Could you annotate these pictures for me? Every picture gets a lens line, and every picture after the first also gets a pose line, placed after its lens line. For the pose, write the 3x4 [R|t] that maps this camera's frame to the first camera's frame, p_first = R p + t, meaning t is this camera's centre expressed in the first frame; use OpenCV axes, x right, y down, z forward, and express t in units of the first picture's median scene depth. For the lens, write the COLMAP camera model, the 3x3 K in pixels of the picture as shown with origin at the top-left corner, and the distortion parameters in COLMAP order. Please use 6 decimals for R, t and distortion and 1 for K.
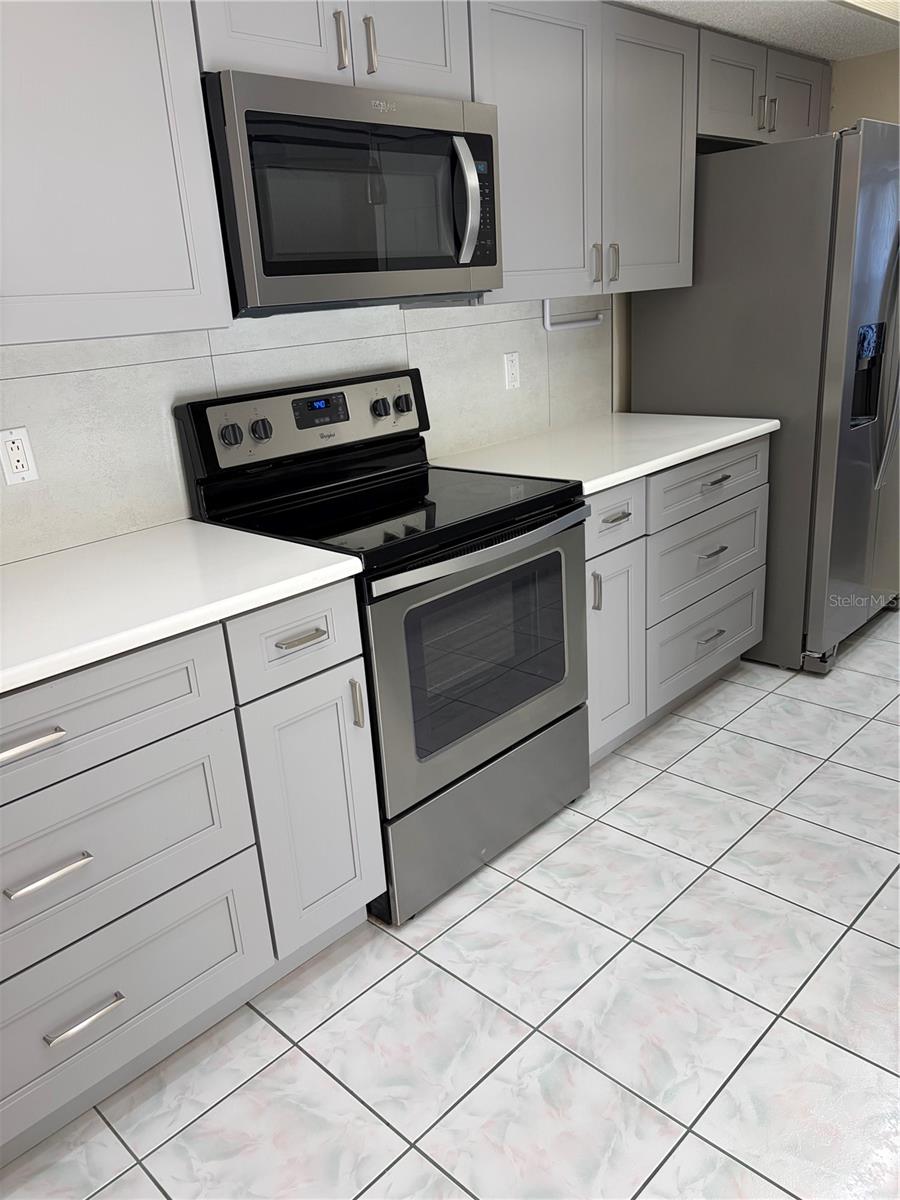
lens RADIAL K [[899.6, 0, 450.0], [0, 899.6, 600.0], [0, 0, 1]] dist [-0.007500, -0.006136]
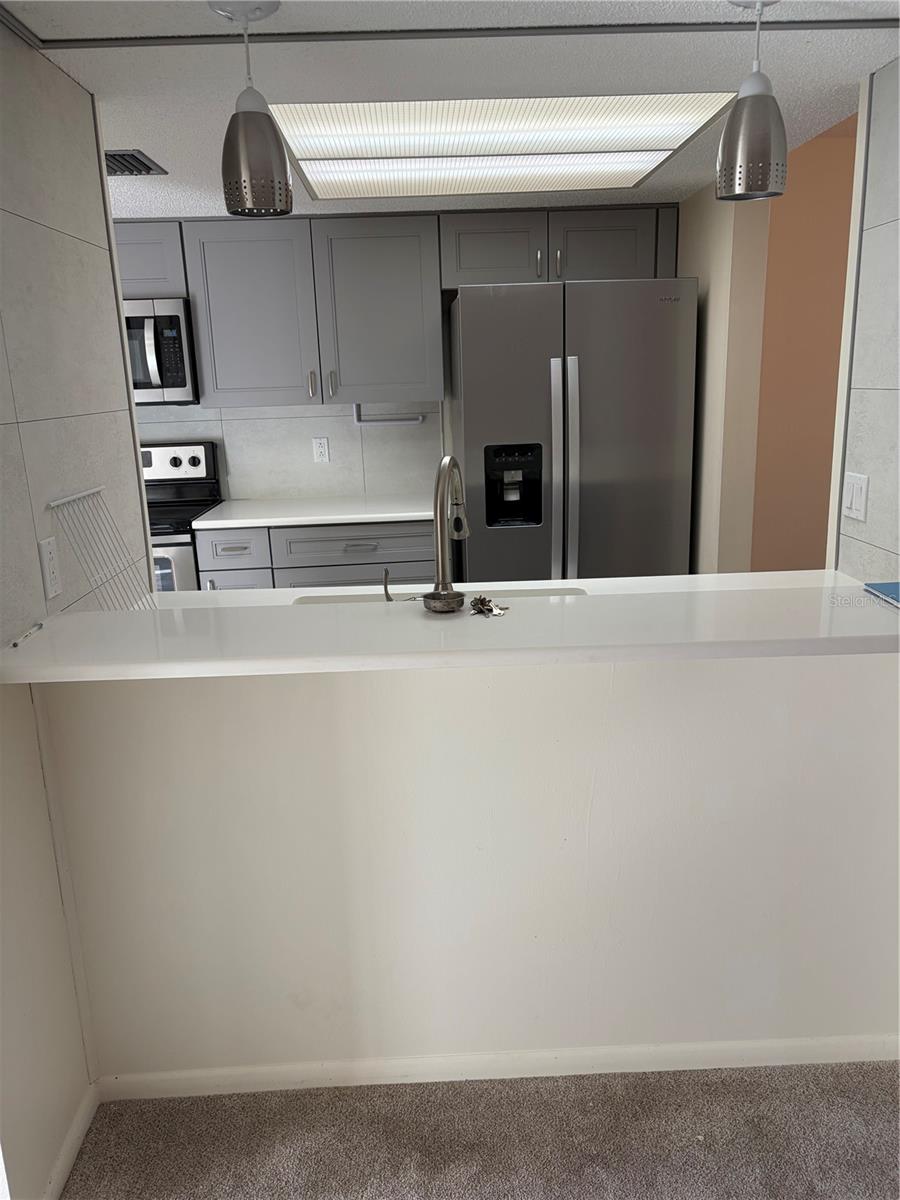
lens RADIAL K [[899.6, 0, 450.0], [0, 899.6, 600.0], [0, 0, 1]] dist [-0.007500, -0.006136]
pose [[0.715739, 0.219909, -0.662841, 1.292779], [-0.242848, 0.968268, 0.059011, -0.162877], [0.654785, 0.118733, 0.746431, 0.078825]]
